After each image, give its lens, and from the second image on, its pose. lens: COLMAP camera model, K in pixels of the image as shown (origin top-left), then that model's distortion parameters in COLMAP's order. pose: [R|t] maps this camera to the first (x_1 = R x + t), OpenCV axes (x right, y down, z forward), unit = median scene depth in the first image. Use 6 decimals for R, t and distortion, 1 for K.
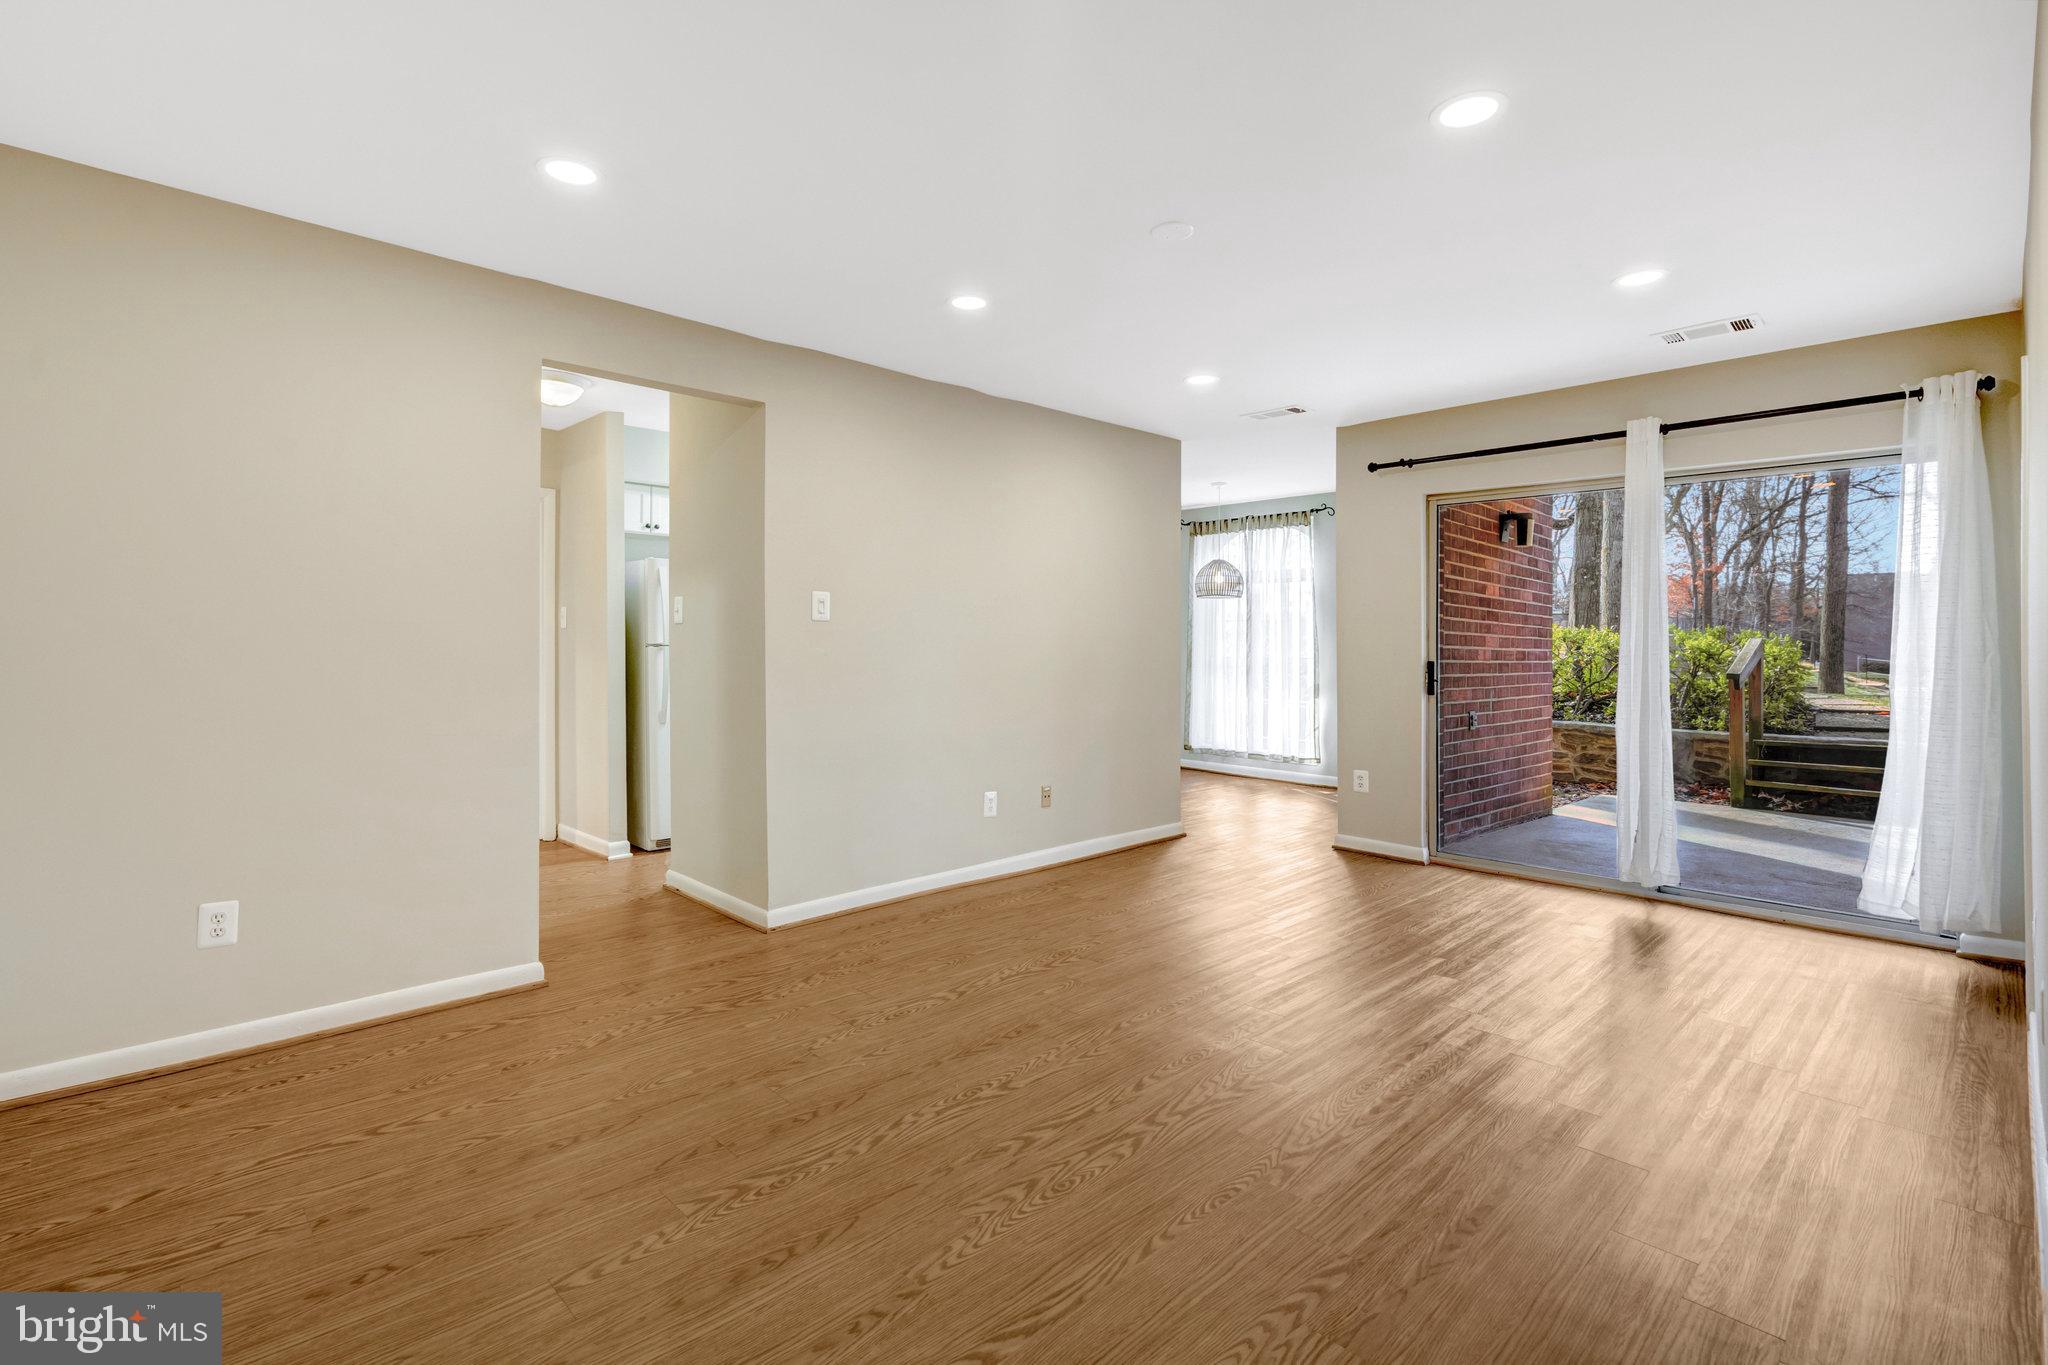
lens RADIAL K [[942.6, 0, 1026.8], [0, 942.6, 656.8], [0, 0, 1]] dist [-0.000564, 0.000786]
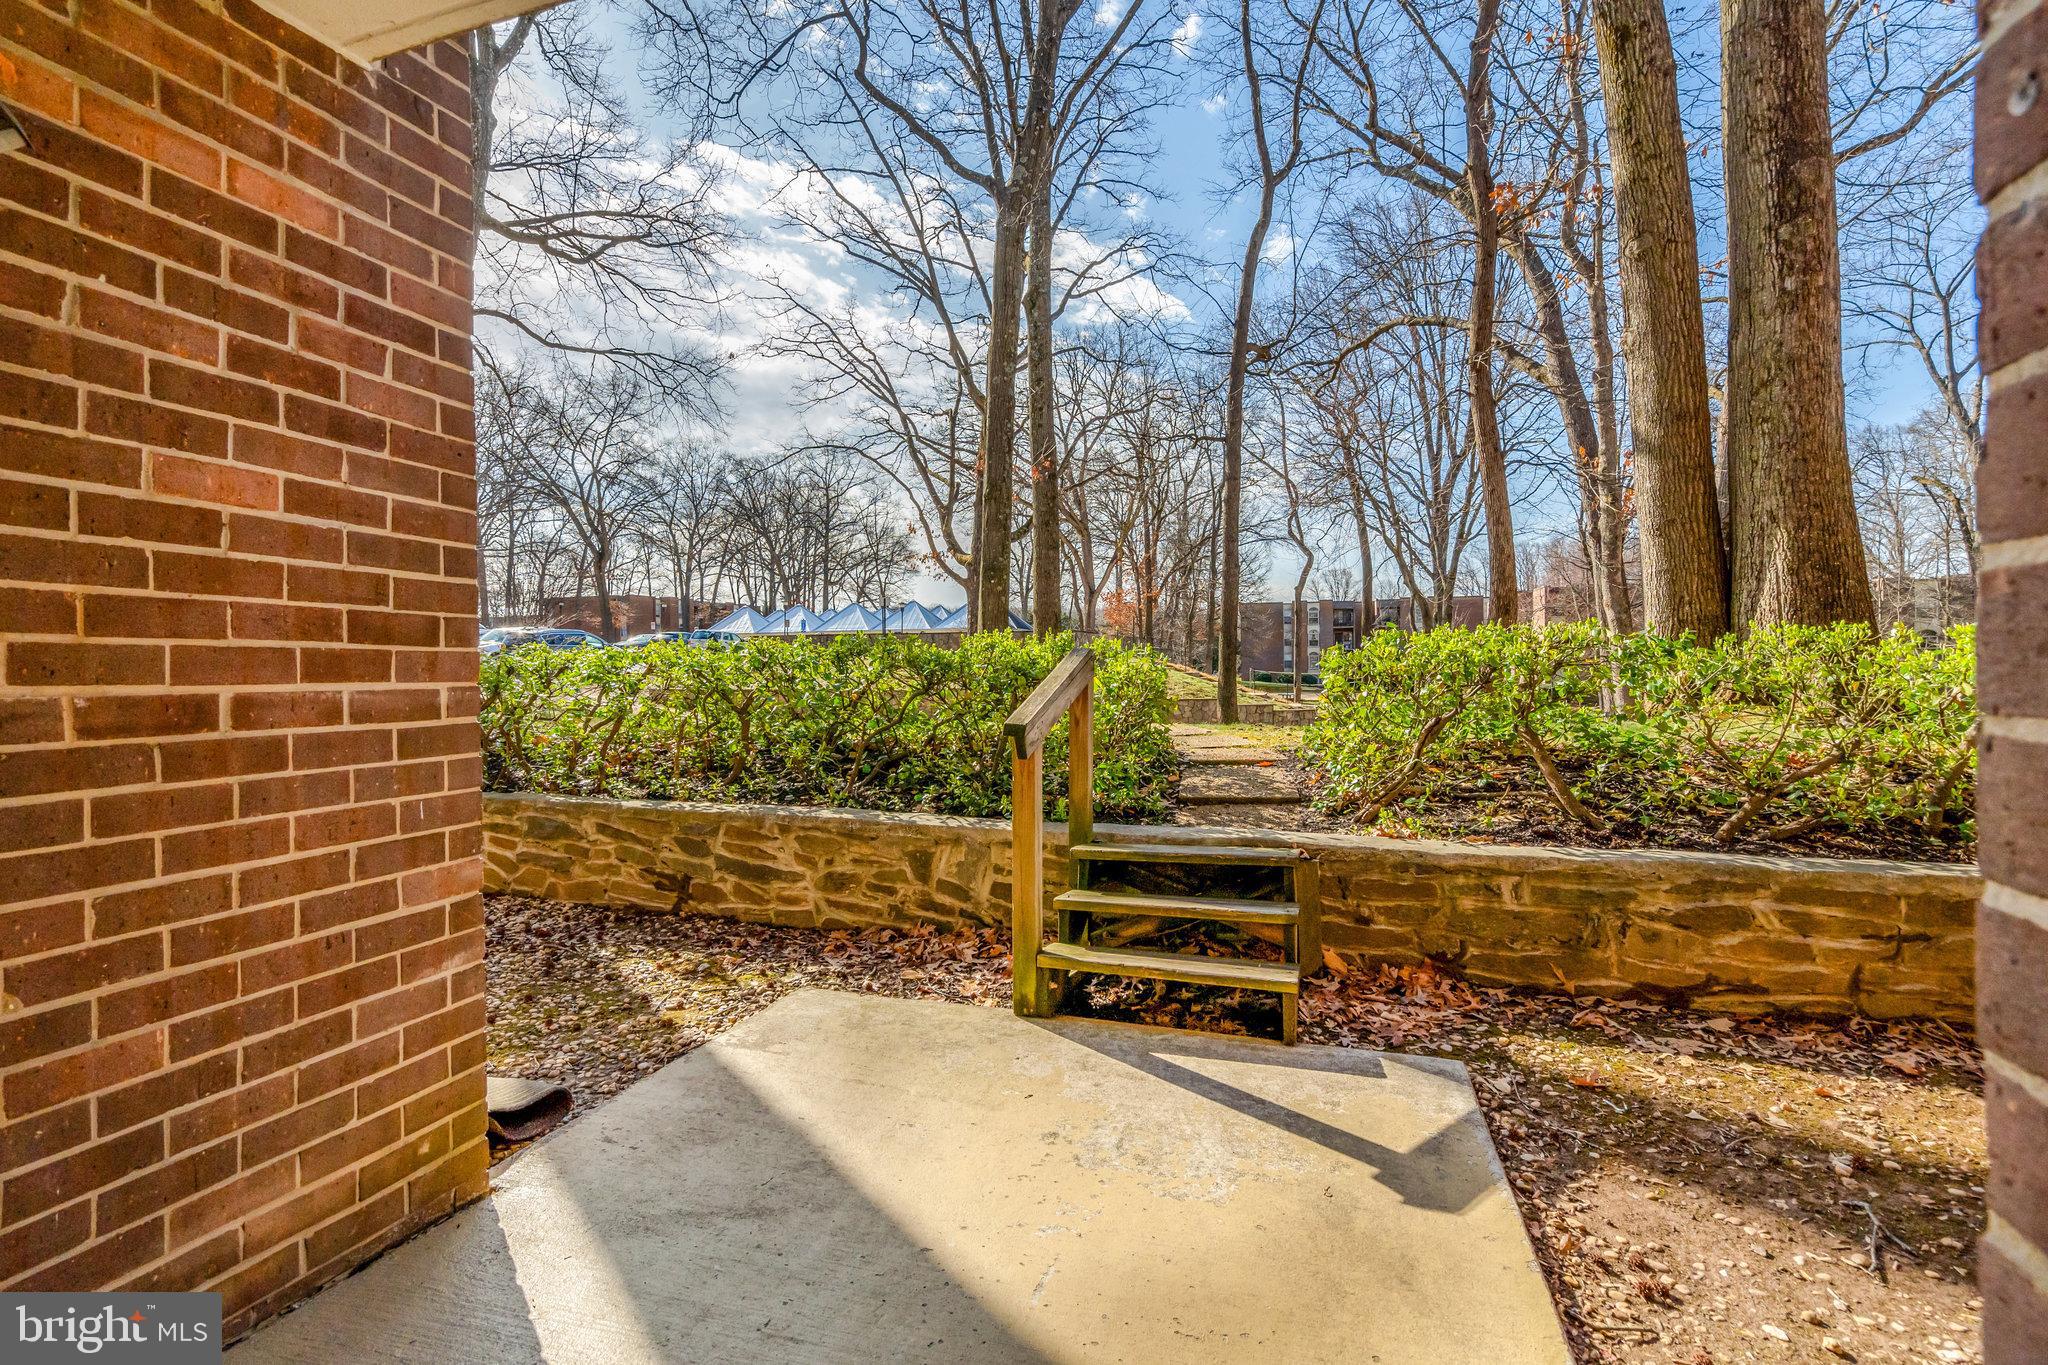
lens RADIAL K [[942.6, 0, 1026.8], [0, 942.6, 656.8], [0, 0, 1]] dist [-0.000564, 0.000786]
pose [[0.881812, -0.006407, 0.471558, 0.444184], [0.014657, 0.999797, -0.013825, -0.007414], [-0.471374, 0.019103, 0.881727, 0.489157]]
